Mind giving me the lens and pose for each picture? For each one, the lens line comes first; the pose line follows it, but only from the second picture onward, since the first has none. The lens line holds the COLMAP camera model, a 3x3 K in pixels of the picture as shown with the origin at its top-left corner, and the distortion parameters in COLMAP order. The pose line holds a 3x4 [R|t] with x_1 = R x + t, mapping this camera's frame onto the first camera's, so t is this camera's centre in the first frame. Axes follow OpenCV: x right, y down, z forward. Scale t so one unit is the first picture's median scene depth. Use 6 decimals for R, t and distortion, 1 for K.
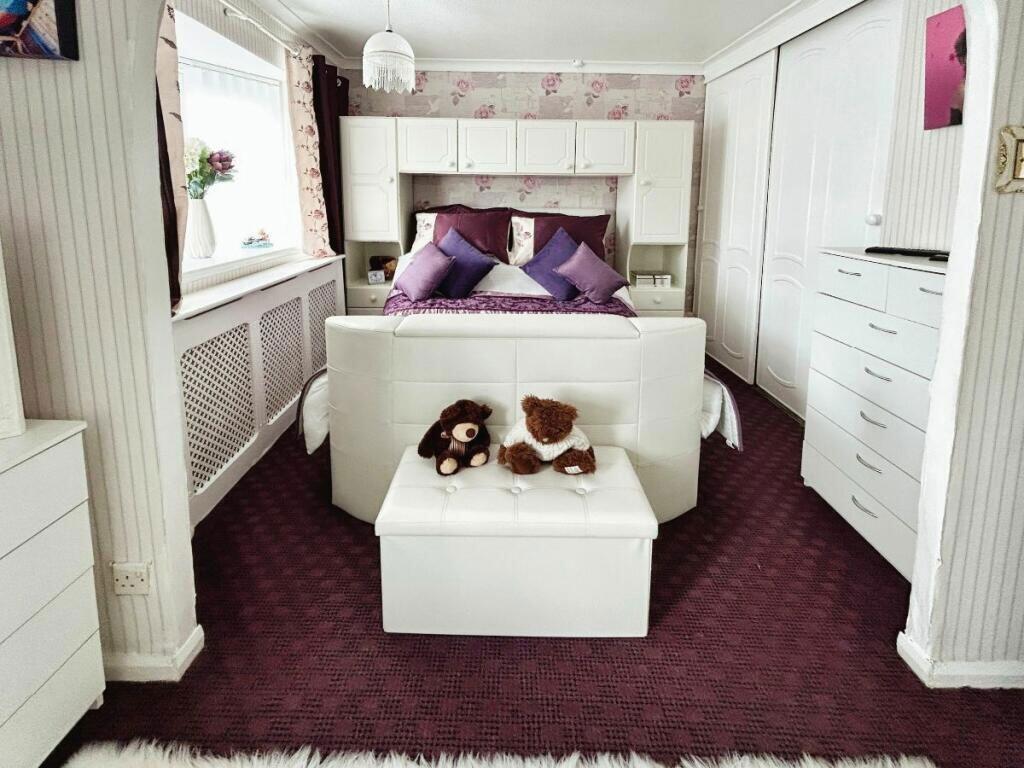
lens RADIAL K [[417.8, 0, 513.6], [0, 417.8, 385.3], [0, 0, 1]] dist [-0.002832, -0.000181]
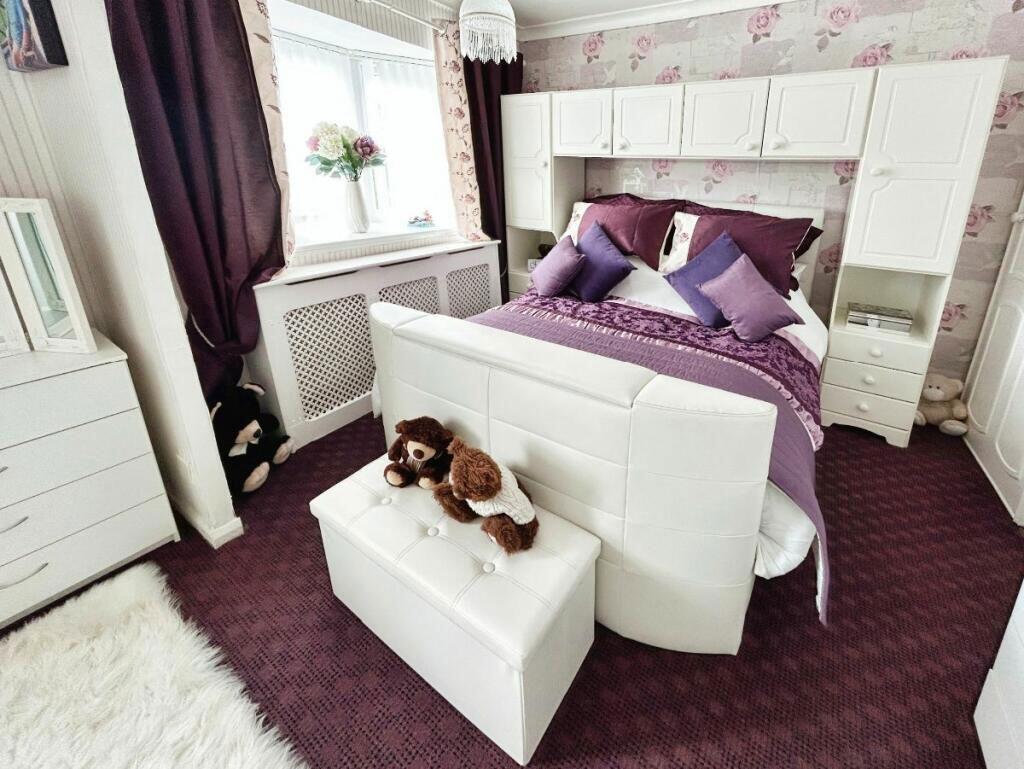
lens RADIAL K [[402.4, 0, 514.1], [0, 402.4, 407.7], [0, 0, 1]] dist [0.000885, -0.000171]
pose [[0.826275, 0.295812, -0.479339, 0.249916], [-0.250151, 0.955184, 0.158262, -0.094412], [0.504673, -0.010861, 0.863242, 0.175616]]
